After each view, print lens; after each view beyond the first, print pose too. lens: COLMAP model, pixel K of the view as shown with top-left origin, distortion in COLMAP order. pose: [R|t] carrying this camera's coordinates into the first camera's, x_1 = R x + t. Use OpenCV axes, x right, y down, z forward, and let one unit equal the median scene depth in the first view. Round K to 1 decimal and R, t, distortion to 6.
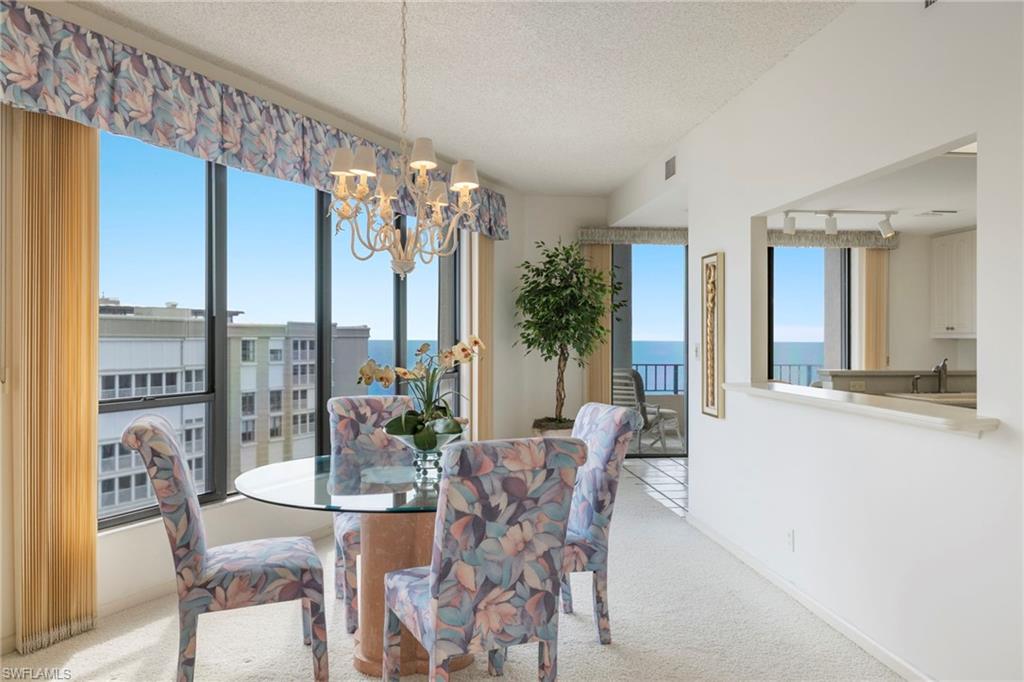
lens RADIAL K [[735.0, 0, 522.2], [0, 735.0, 323.8], [0, 0, 1]] dist [-0.006342, -0.003873]
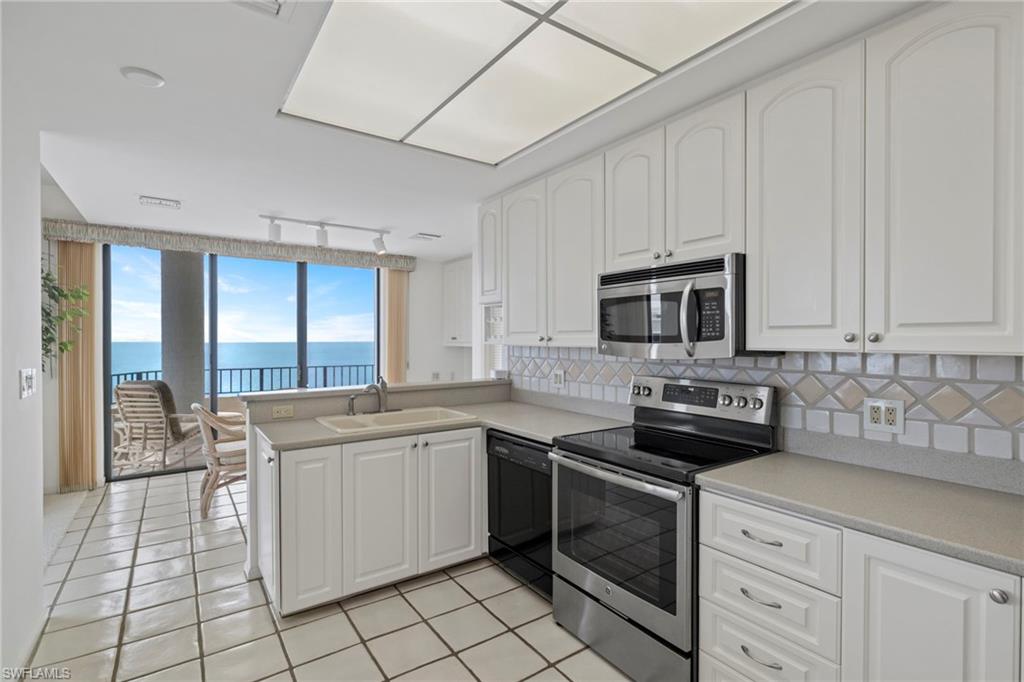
lens RADIAL K [[469.4, 0, 504.2], [0, 469.4, 337.5], [0, 0, 1]] dist [0.001333, 0.000135]
pose [[0.878591, -0.001292, 0.477573, 0.276993], [-0.006706, 0.999864, 0.015042, -0.007435], [-0.477528, -0.016418, 0.878463, 0.262787]]
